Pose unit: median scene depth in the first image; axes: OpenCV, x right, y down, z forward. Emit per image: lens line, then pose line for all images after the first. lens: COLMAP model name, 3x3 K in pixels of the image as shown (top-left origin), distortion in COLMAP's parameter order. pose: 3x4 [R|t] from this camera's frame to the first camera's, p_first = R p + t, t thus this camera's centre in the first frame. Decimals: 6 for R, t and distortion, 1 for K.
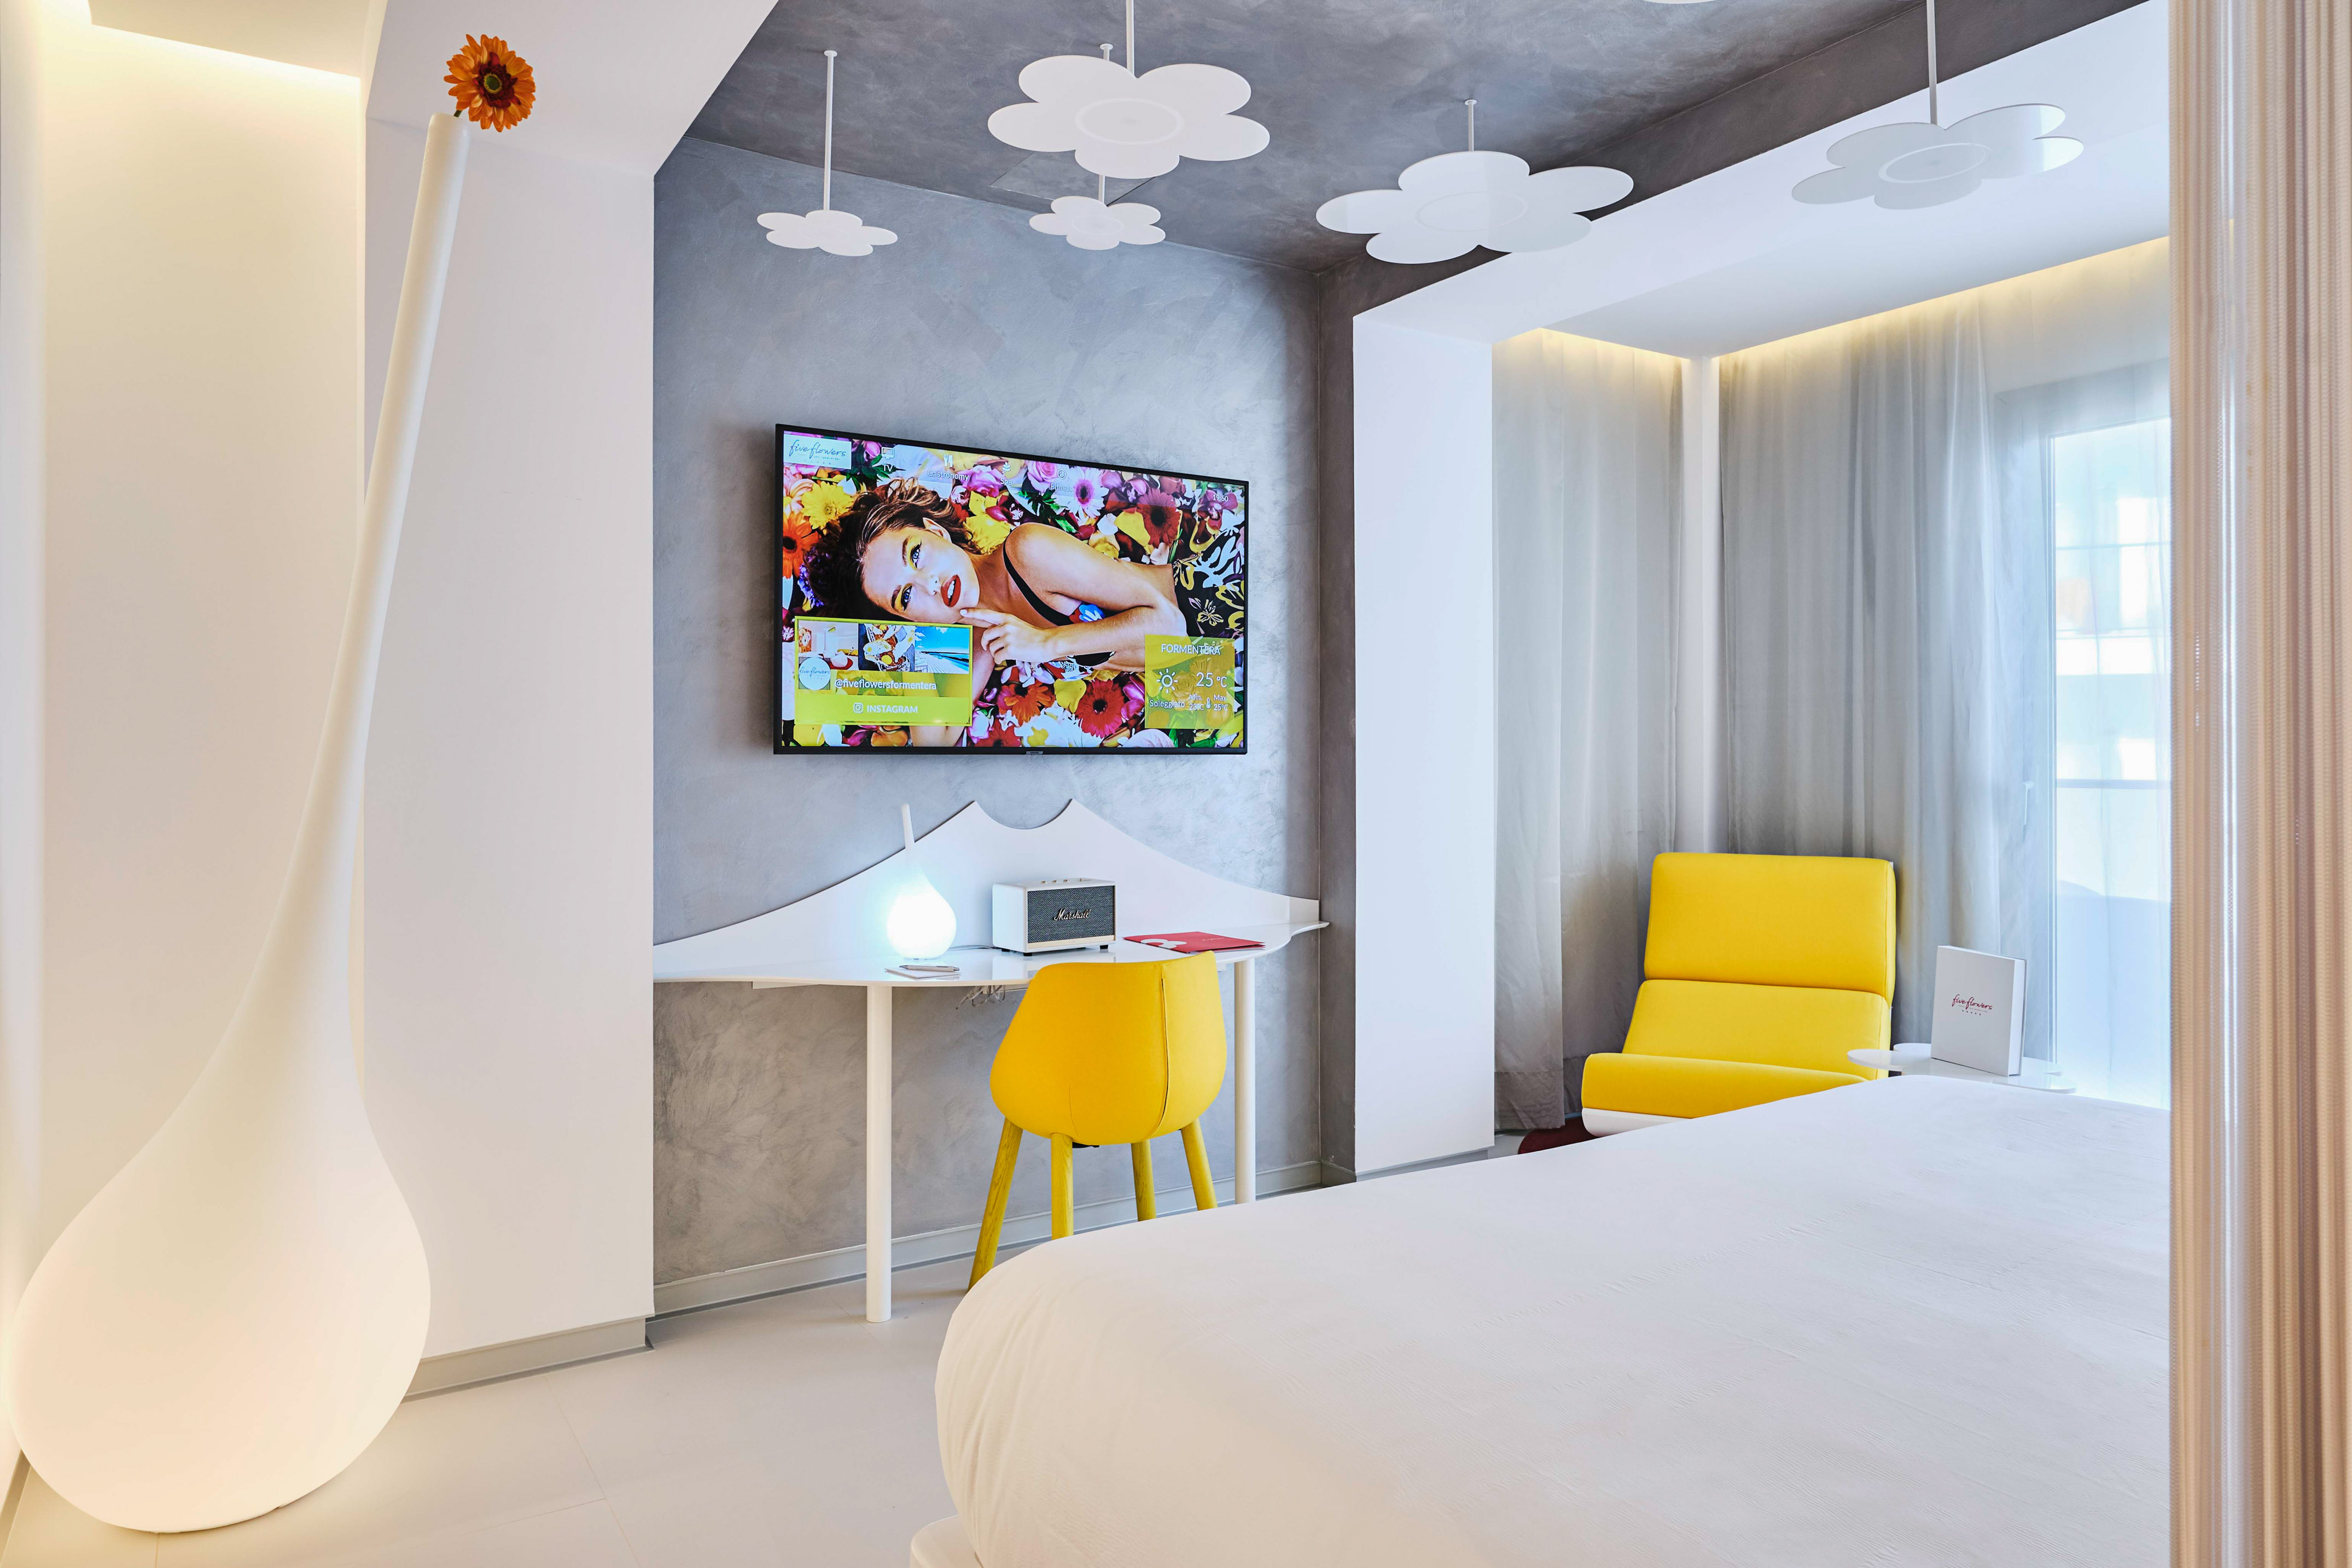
lens RADIAL K [[1473.1, 0, 1178.4], [0, 1473.1, 749.2], [0, 0, 1]] dist [0.001543, -0.002669]
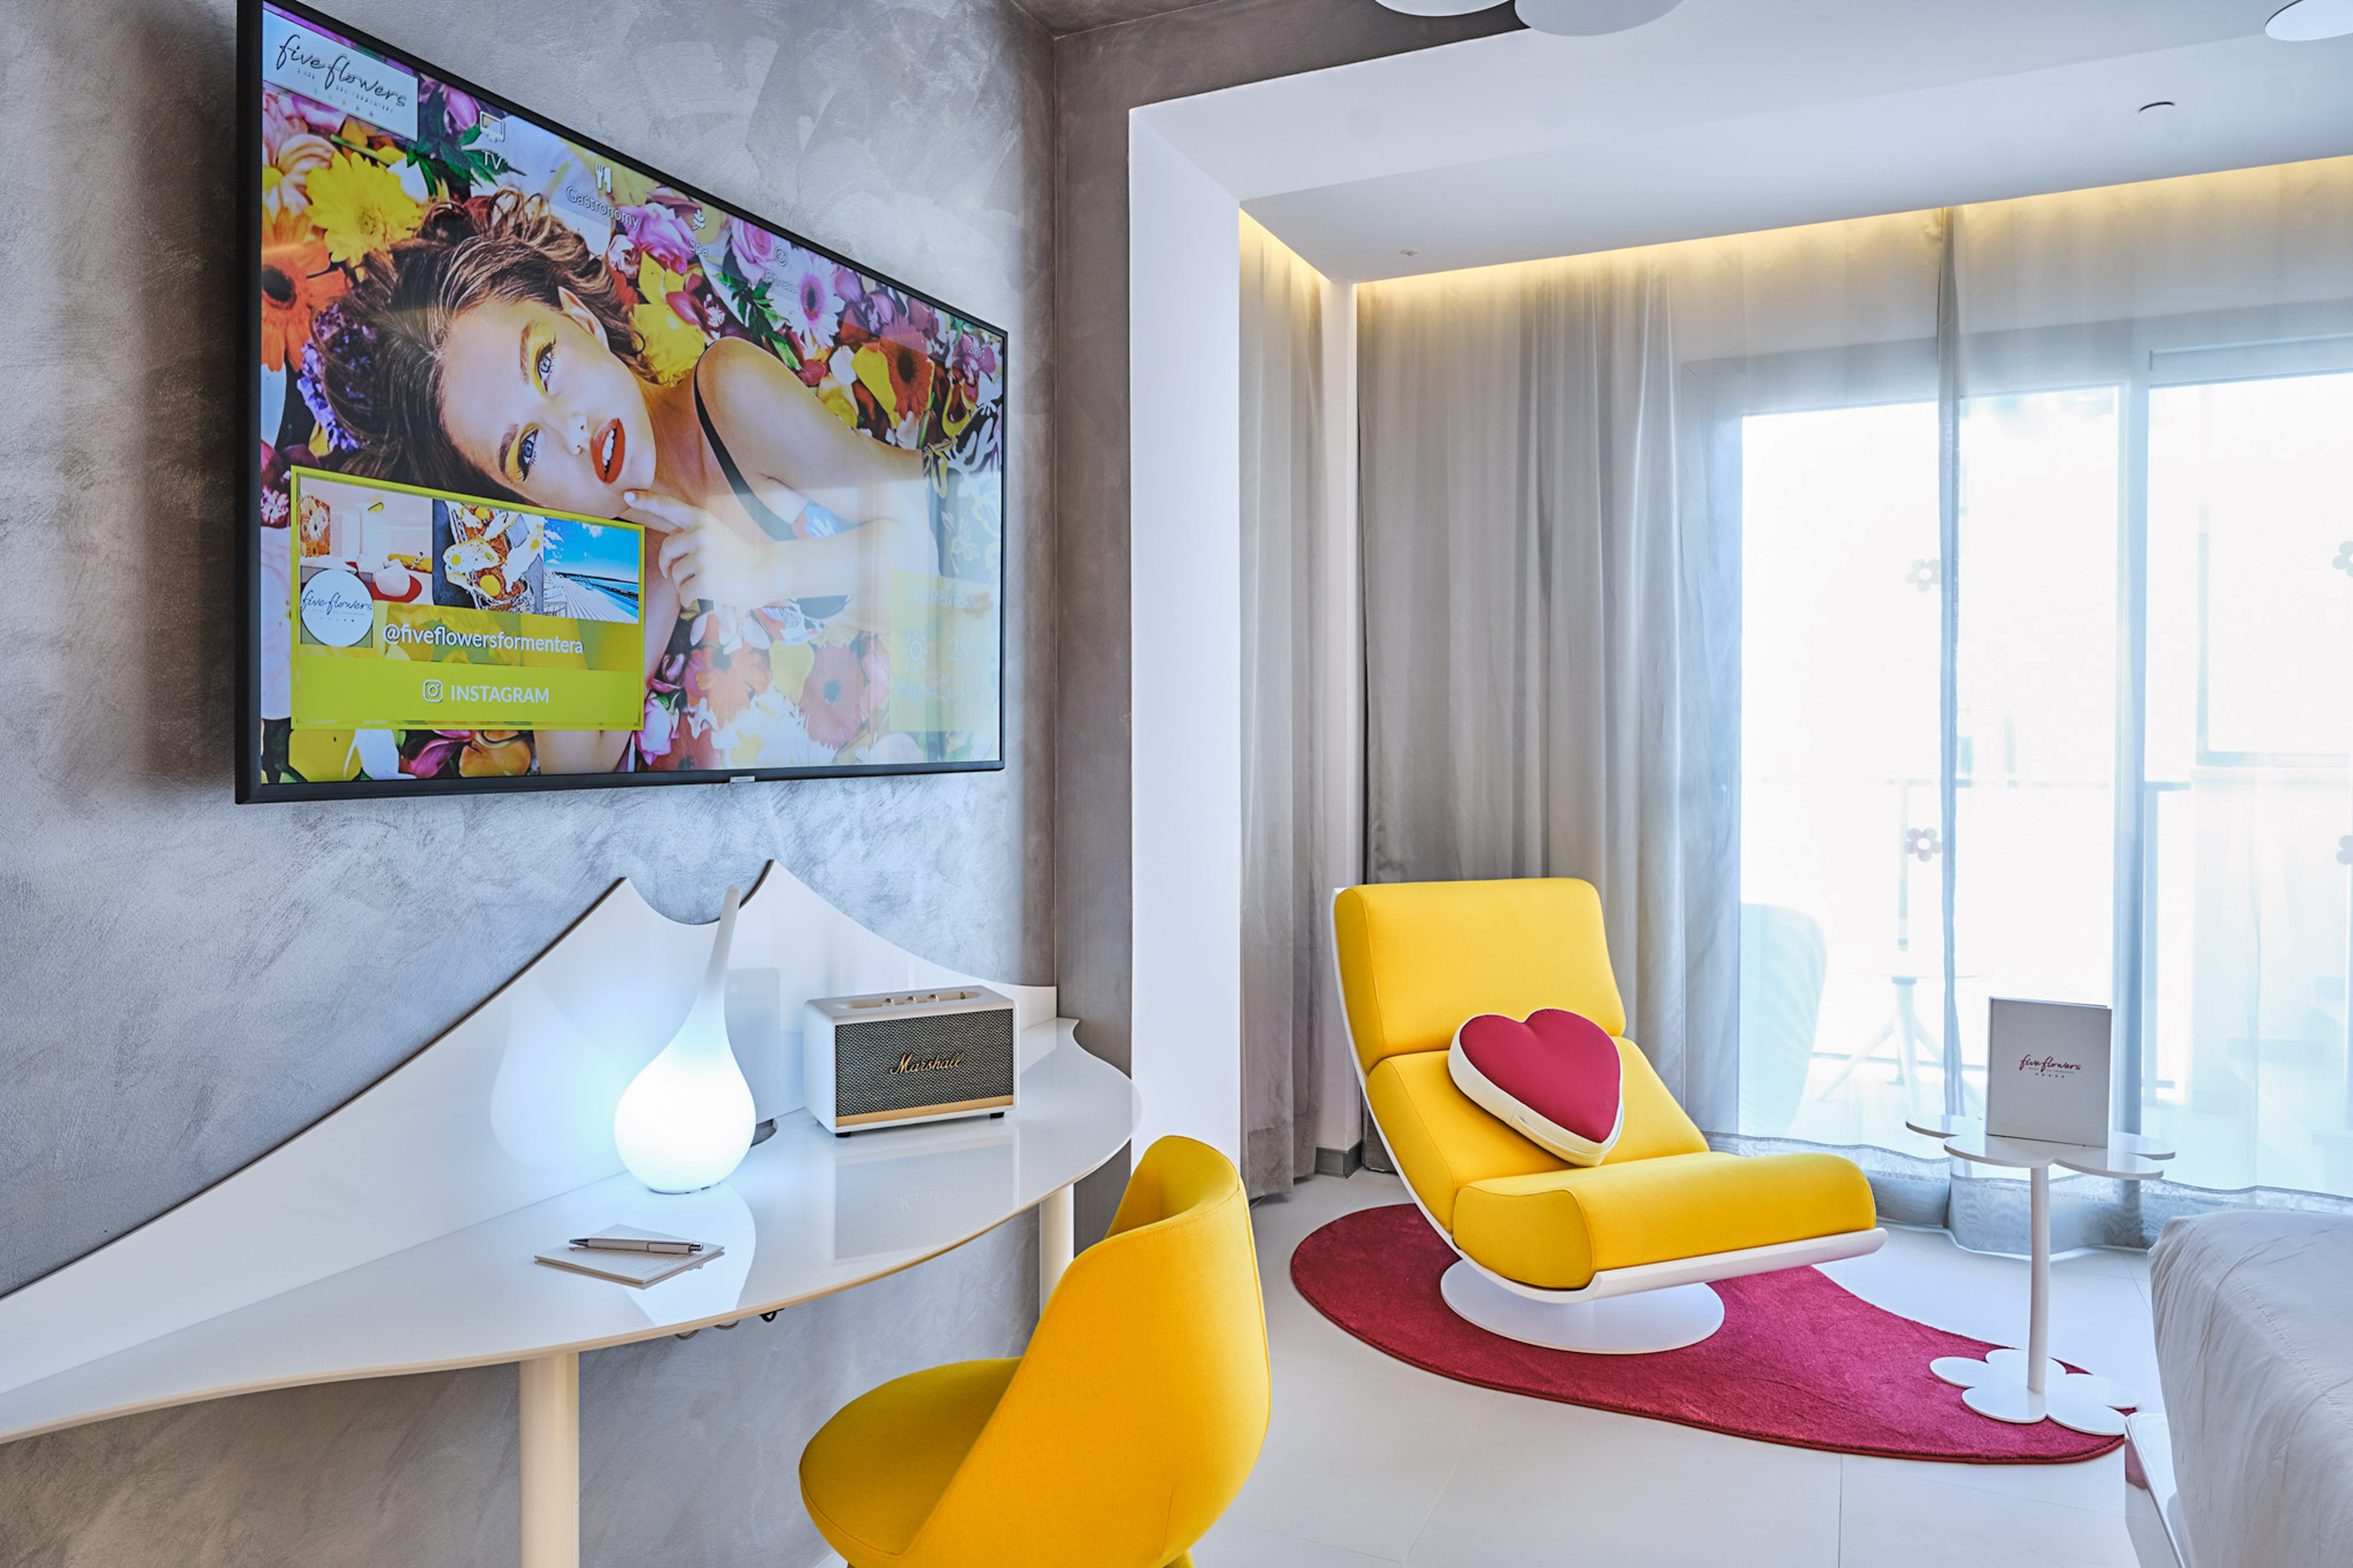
lens RADIAL K [[1473.7, 0, 1178.9], [0, 1473.7, 749.2], [0, 0, 1]] dist [0.001543, -0.002669]
pose [[0.817987, -0.010604, 0.575139, -0.278841], [0.003451, 0.999903, 0.013528, -0.015225], [-0.575227, -0.009081, 0.817943, 0.492831]]
